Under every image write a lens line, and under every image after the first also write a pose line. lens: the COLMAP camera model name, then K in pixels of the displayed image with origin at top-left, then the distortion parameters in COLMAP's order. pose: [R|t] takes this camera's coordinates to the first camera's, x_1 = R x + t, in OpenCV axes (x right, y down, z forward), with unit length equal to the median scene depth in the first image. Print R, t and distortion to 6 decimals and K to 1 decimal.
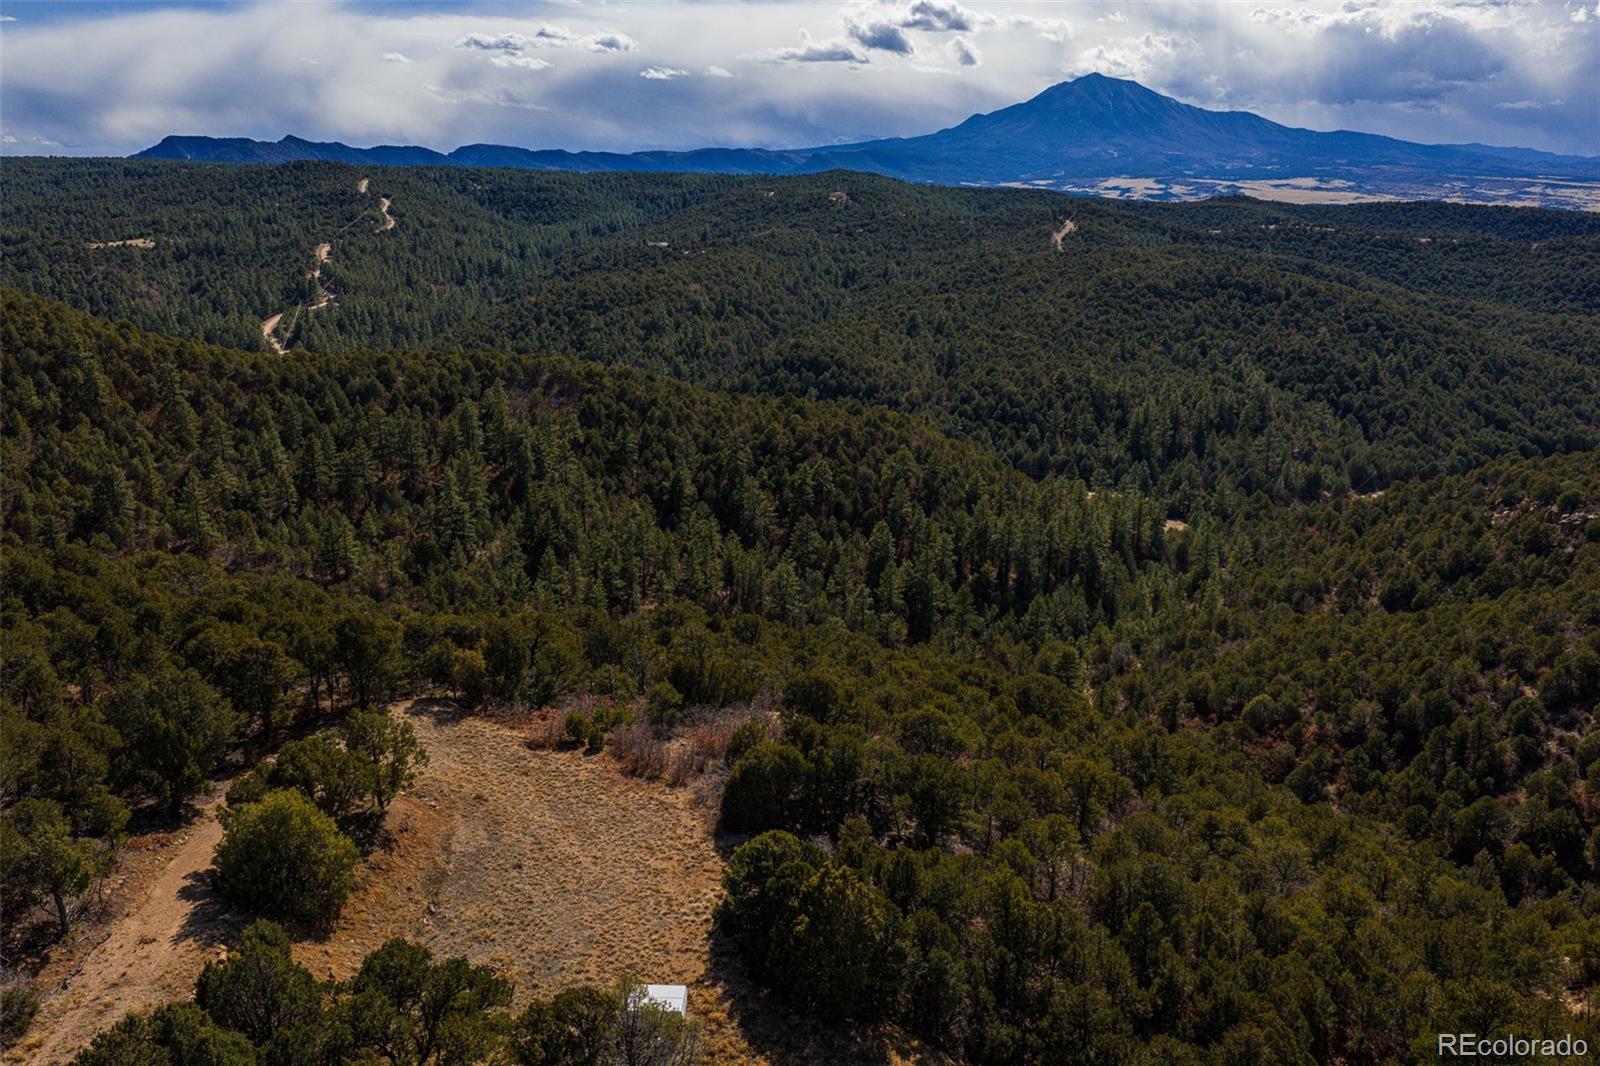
lens RADIAL K [[1319.8, 0, 800.0], [0, 1319.8, 533.0], [0, 0, 1]] dist [-0.000633, 0.001046]
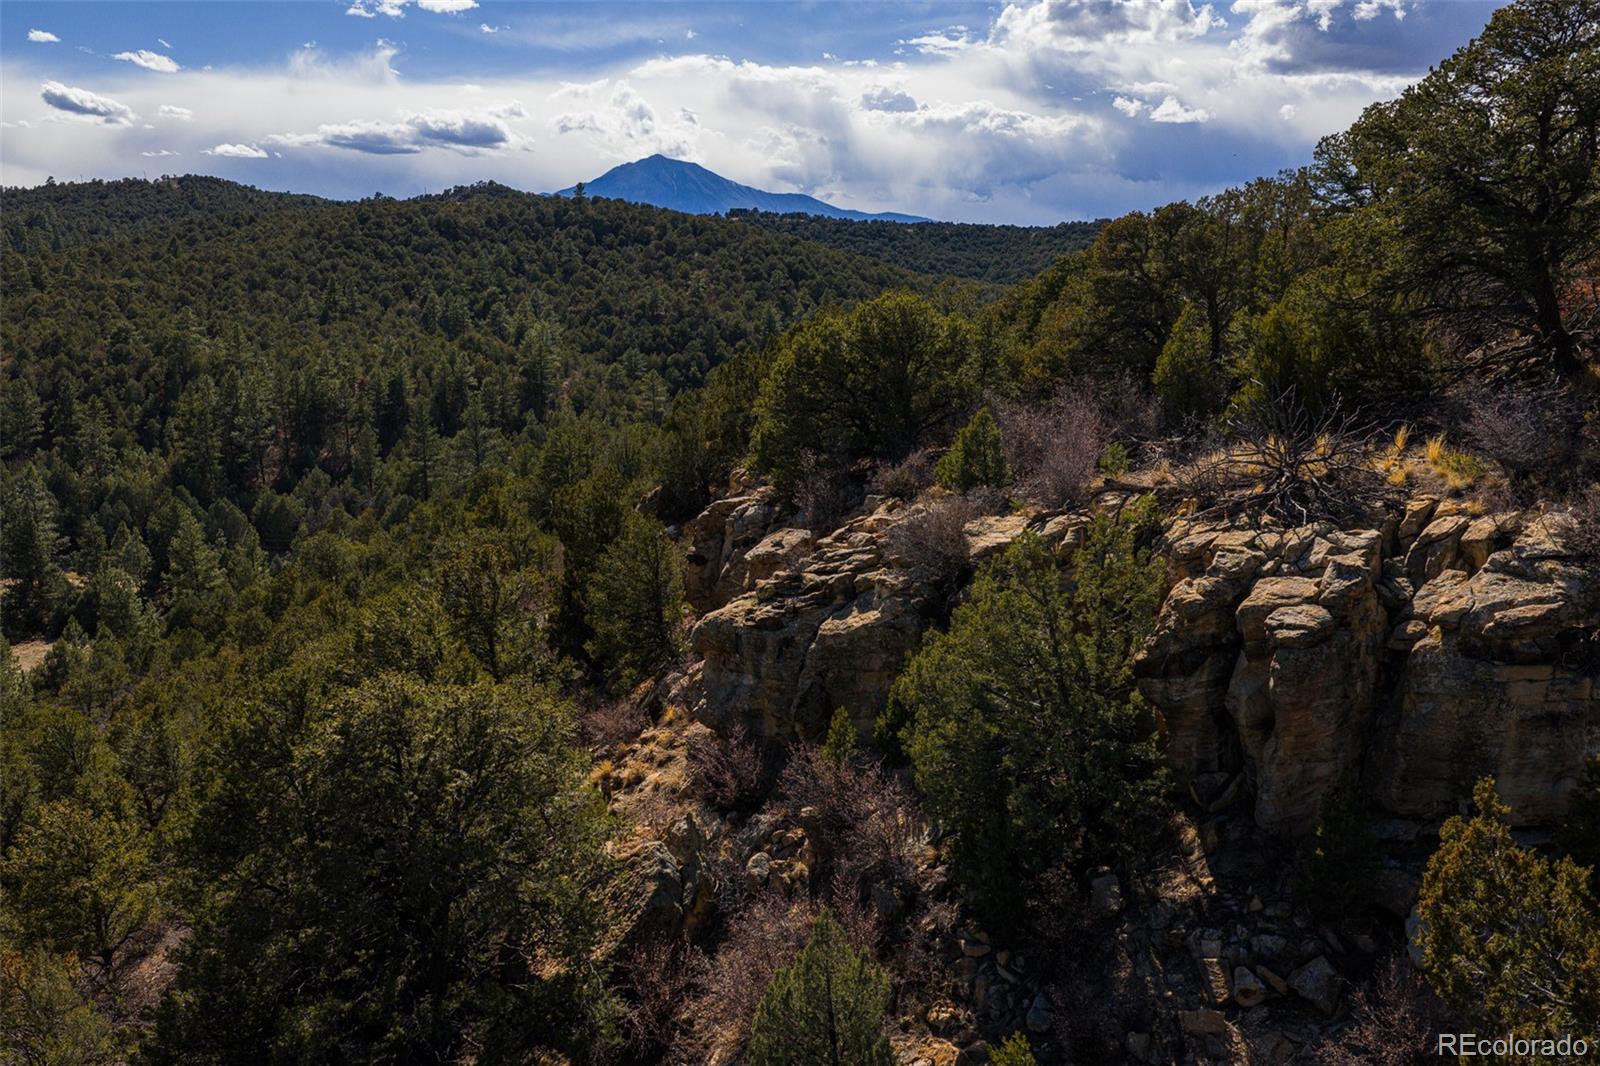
lens RADIAL K [[1317.5, 0, 800.0], [0, 1317.5, 533.0], [0, 0, 1]] dist [0.032356, -0.064167]
pose [[0.953588, -0.062390, 0.294580, 0.268114], [0.080038, 0.995625, -0.048224, -0.004531], [-0.290282, 0.069563, 0.954409, 0.440989]]
